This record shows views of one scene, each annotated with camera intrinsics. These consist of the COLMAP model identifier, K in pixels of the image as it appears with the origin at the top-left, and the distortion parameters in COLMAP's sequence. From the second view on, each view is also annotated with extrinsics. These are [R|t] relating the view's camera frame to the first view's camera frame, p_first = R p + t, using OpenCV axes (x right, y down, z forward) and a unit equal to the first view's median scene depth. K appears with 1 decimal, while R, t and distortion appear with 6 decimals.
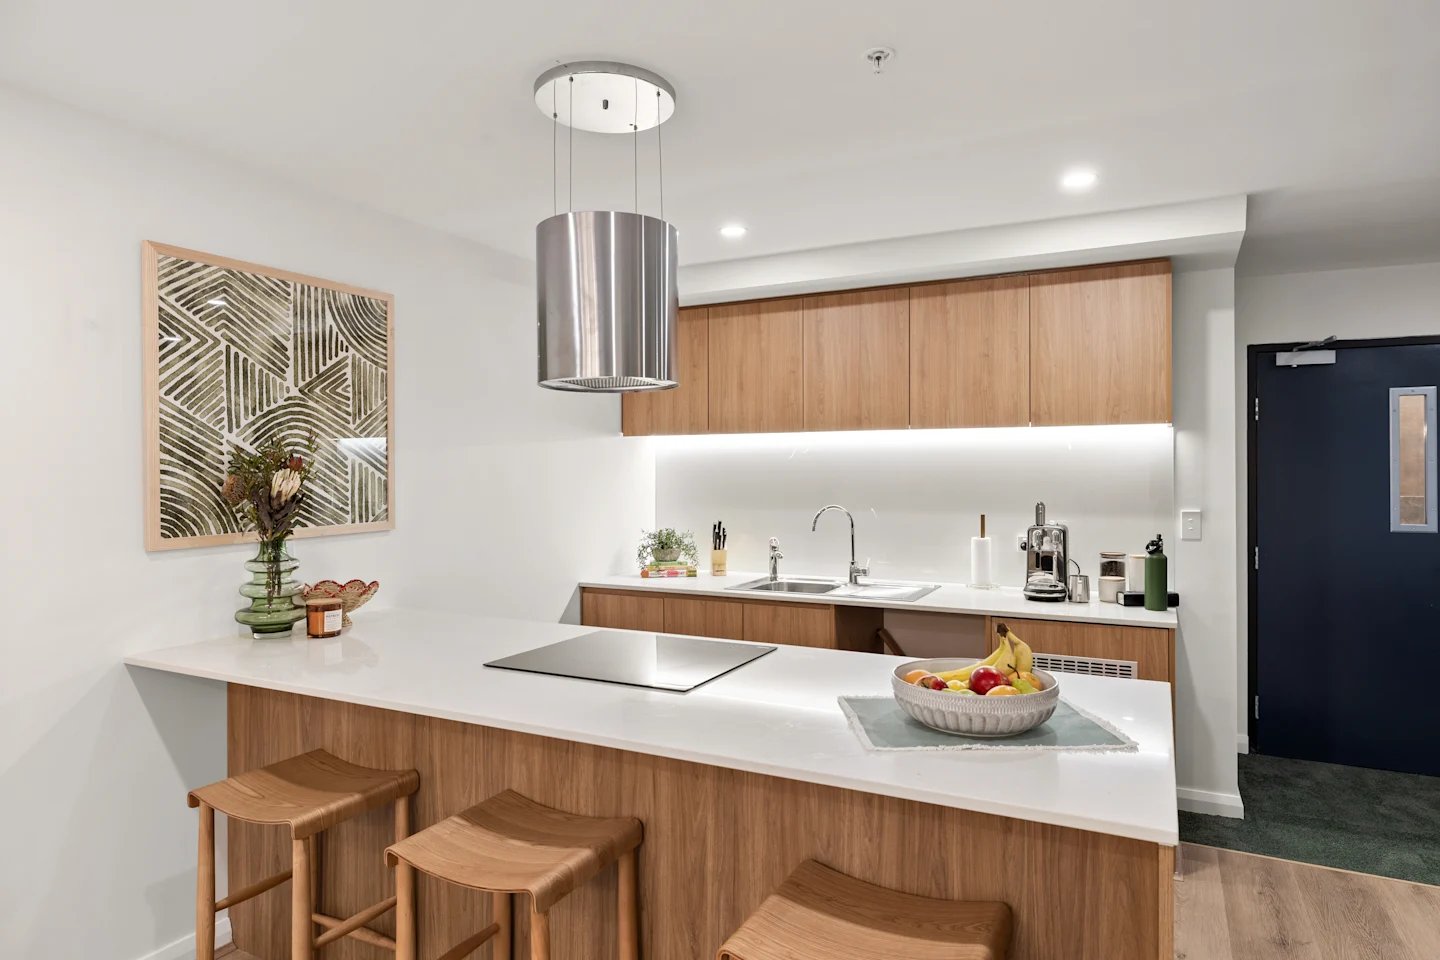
lens RADIAL K [[852.4, 0, 719.5], [0, 852.4, 474.5], [0, 0, 1]] dist [-0.003111, 0.000153]
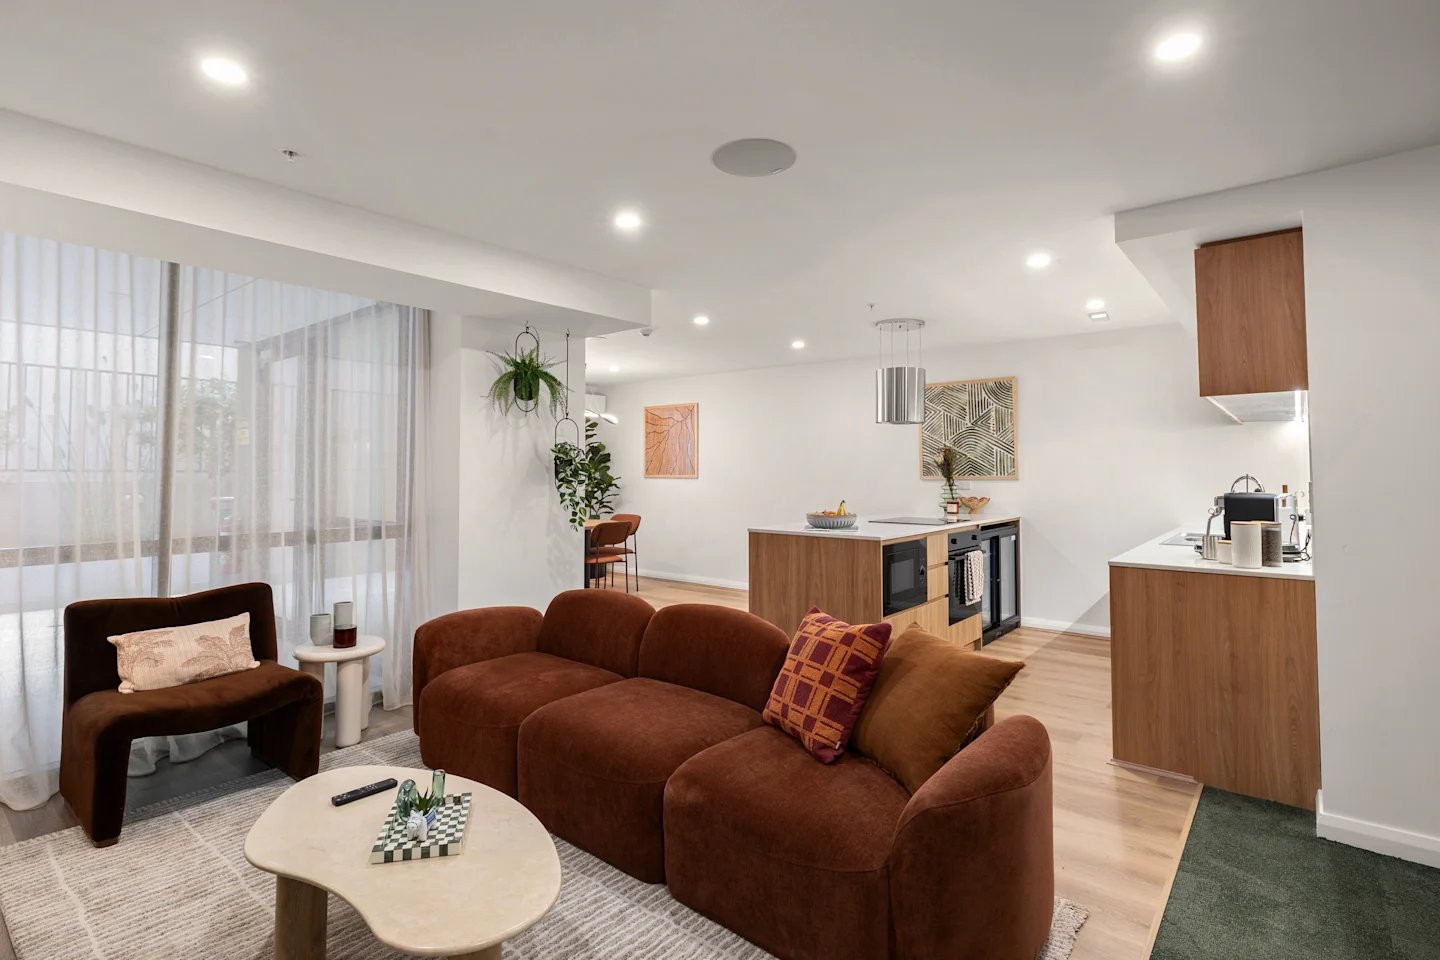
lens RADIAL K [[701.0, 0, 709.7], [0, 701.0, 451.3], [0, 0, 1]] dist [0.003605, 0.000136]
pose [[-0.225283, -0.023810, -0.974002, 1.839555], [-0.005728, 0.999716, -0.023113, 0.042447], [0.974277, 0.000372, -0.225355, 0.706444]]
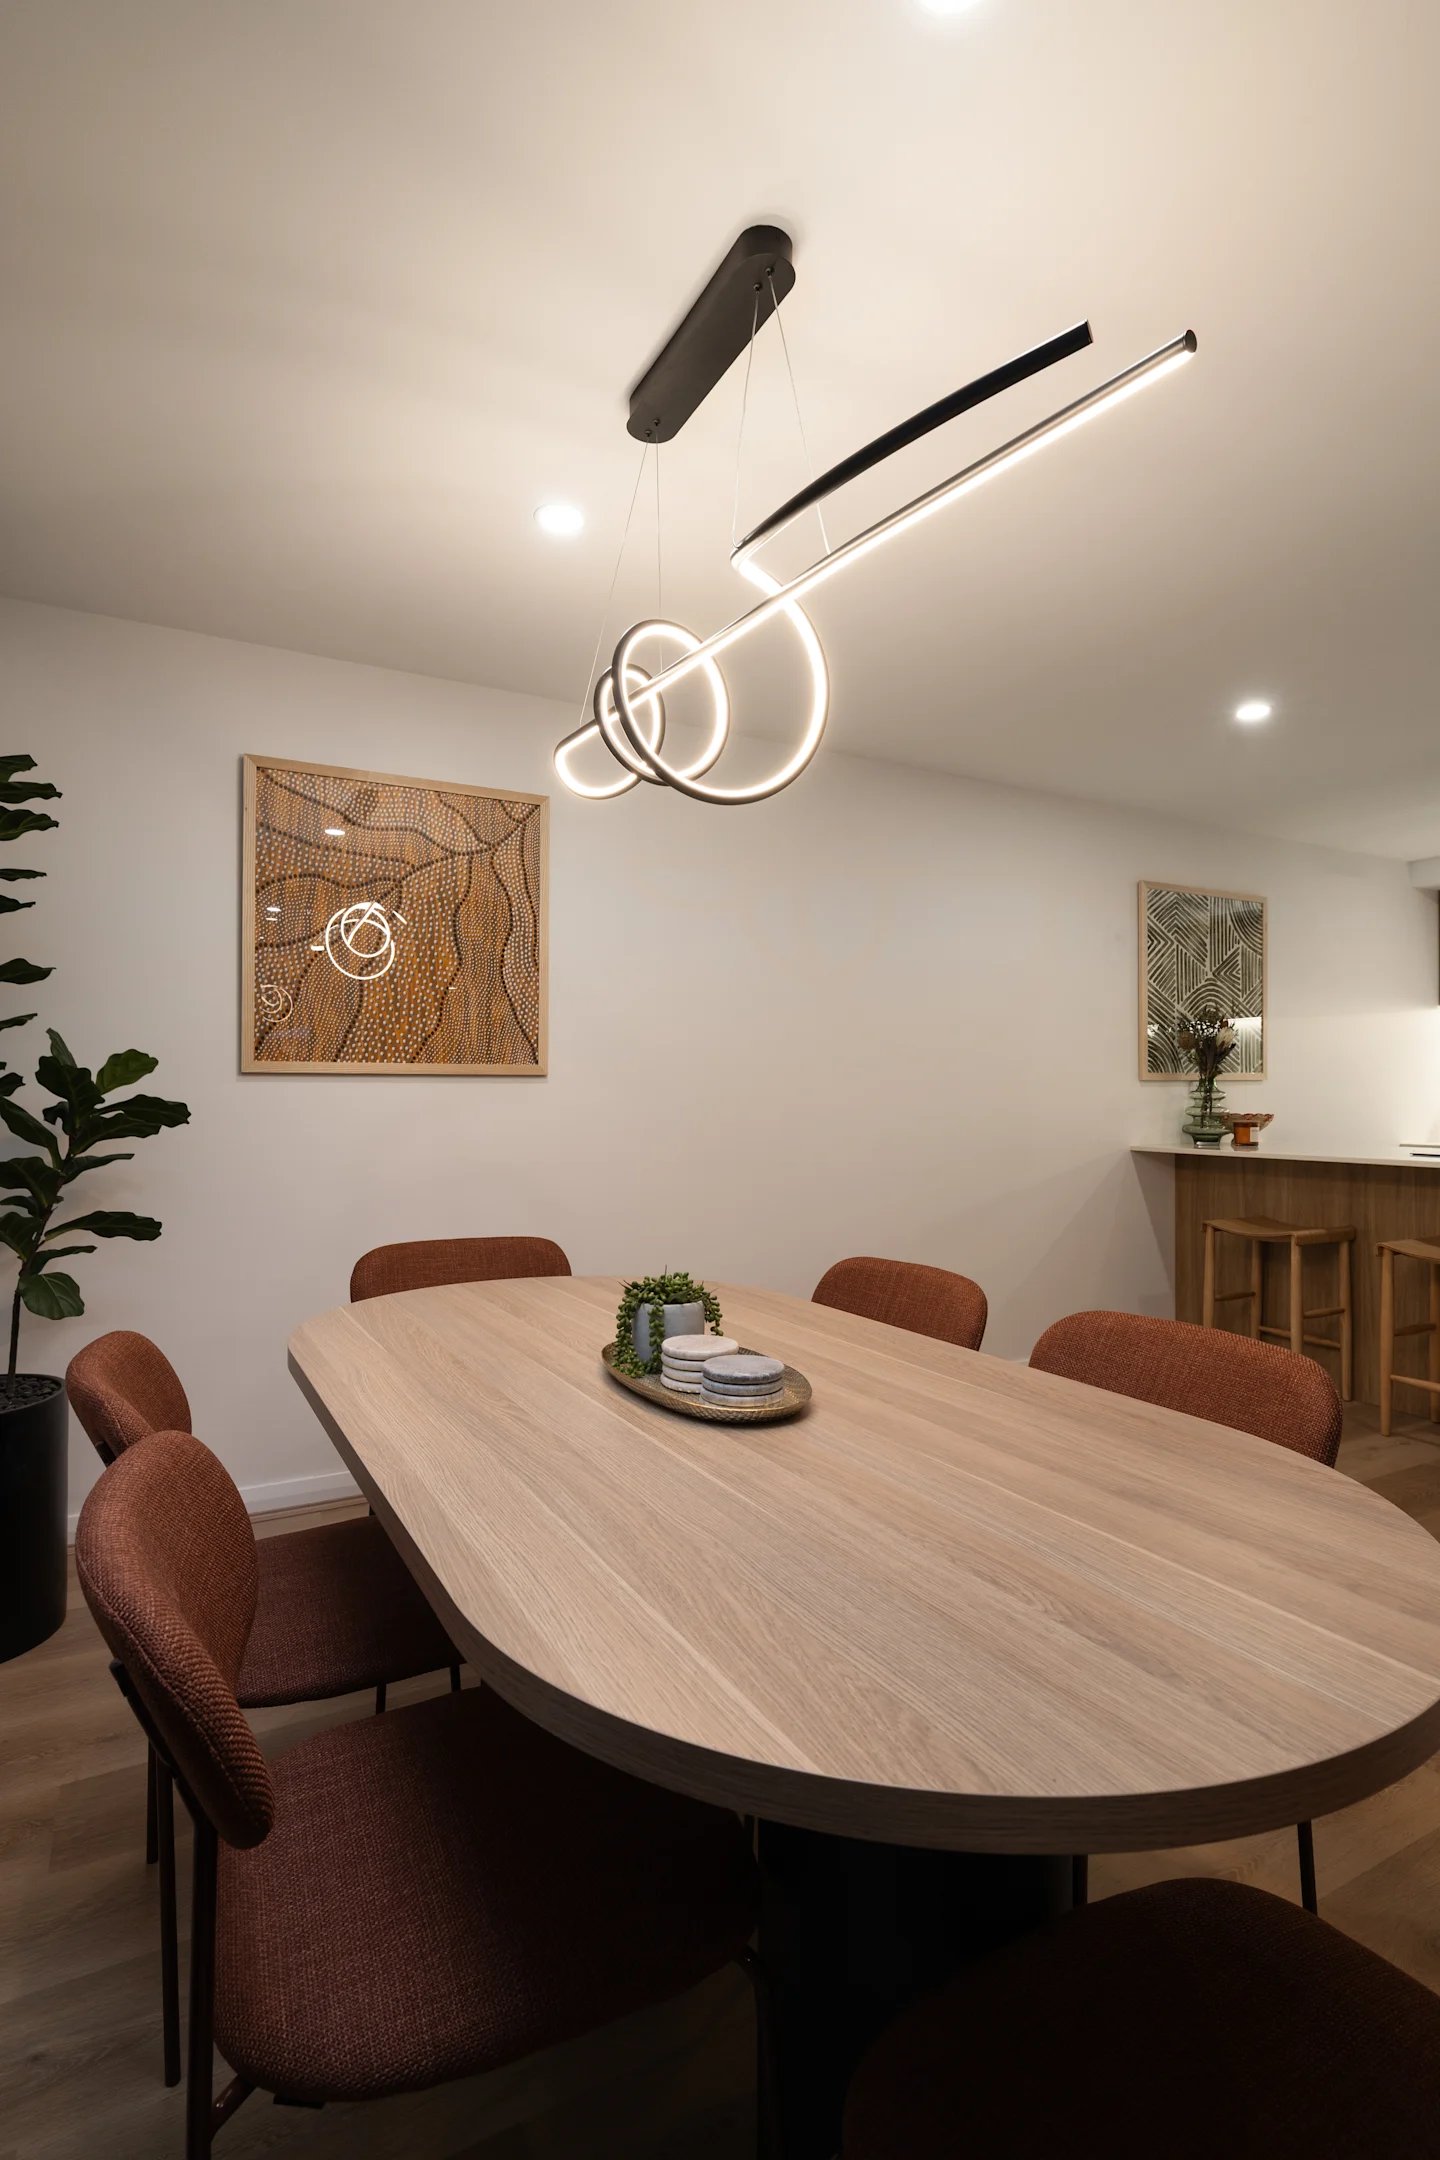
lens RADIAL K [[1051.4, 0, 720.6], [0, 1051.4, 1085.5], [0, 0, 1]] dist [0.003605, 0.000136]
pose [[0.834962, -0.006716, -0.550266, -0.221492], [-0.002598, 0.999866, -0.016145, 0.115979], [0.550301, 0.014910, 0.834833, -0.894994]]
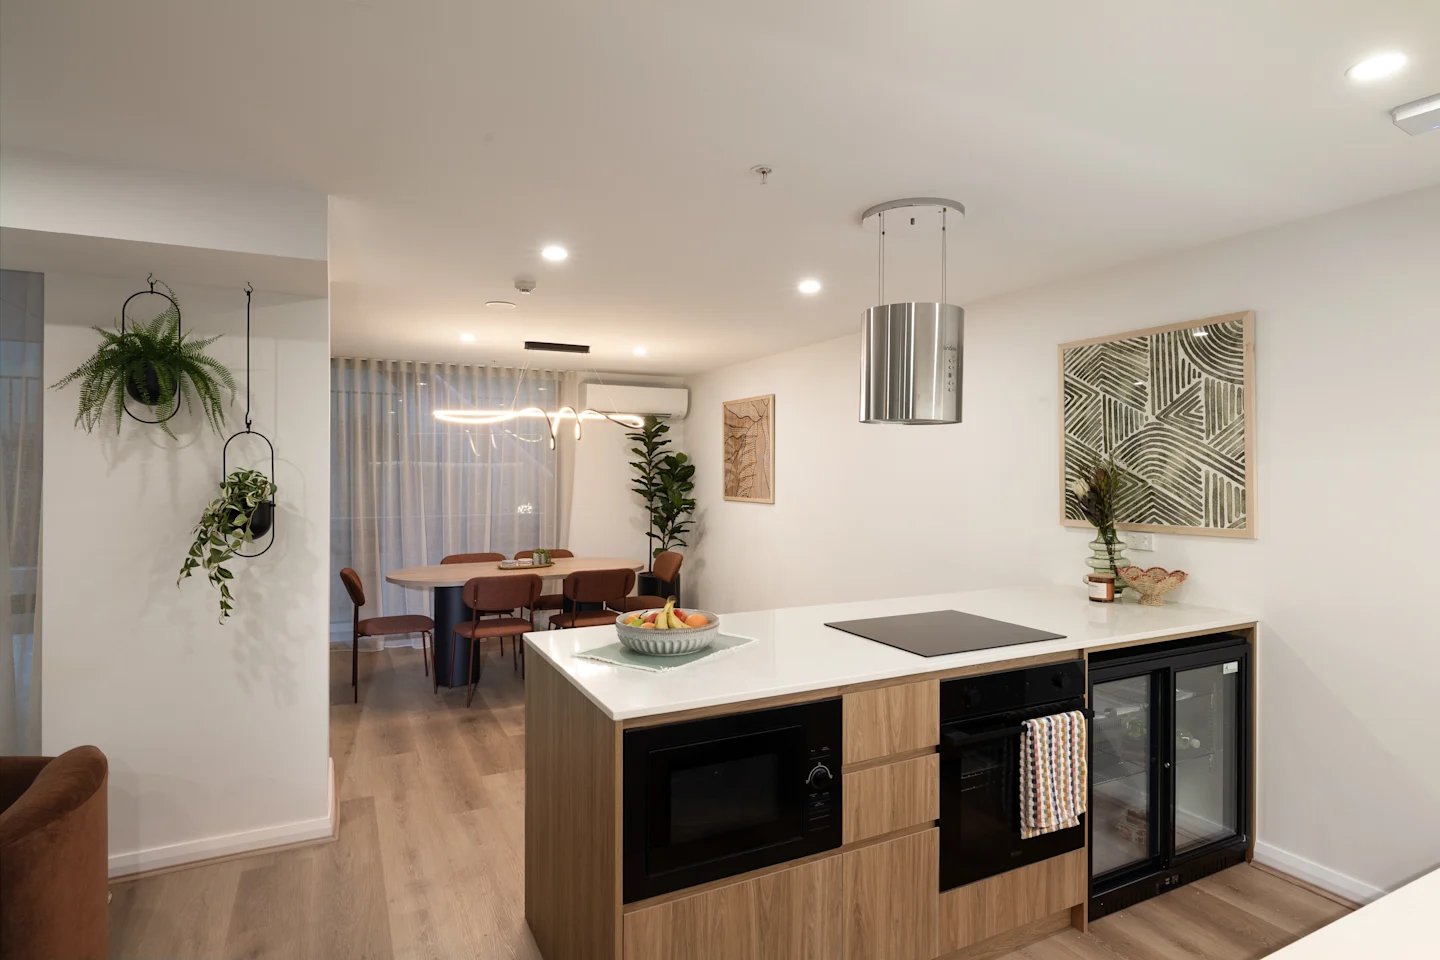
lens RADIAL K [[760.4, 0, 720.7], [0, 760.4, 477.0], [0, 0, 1]] dist [0.000970, -0.000013]
pose [[-0.587156, 0.009091, -0.809423, 0.834389], [-0.004831, 0.999880, 0.014734, -0.022655], [0.809459, 0.012561, -0.587042, 1.157281]]
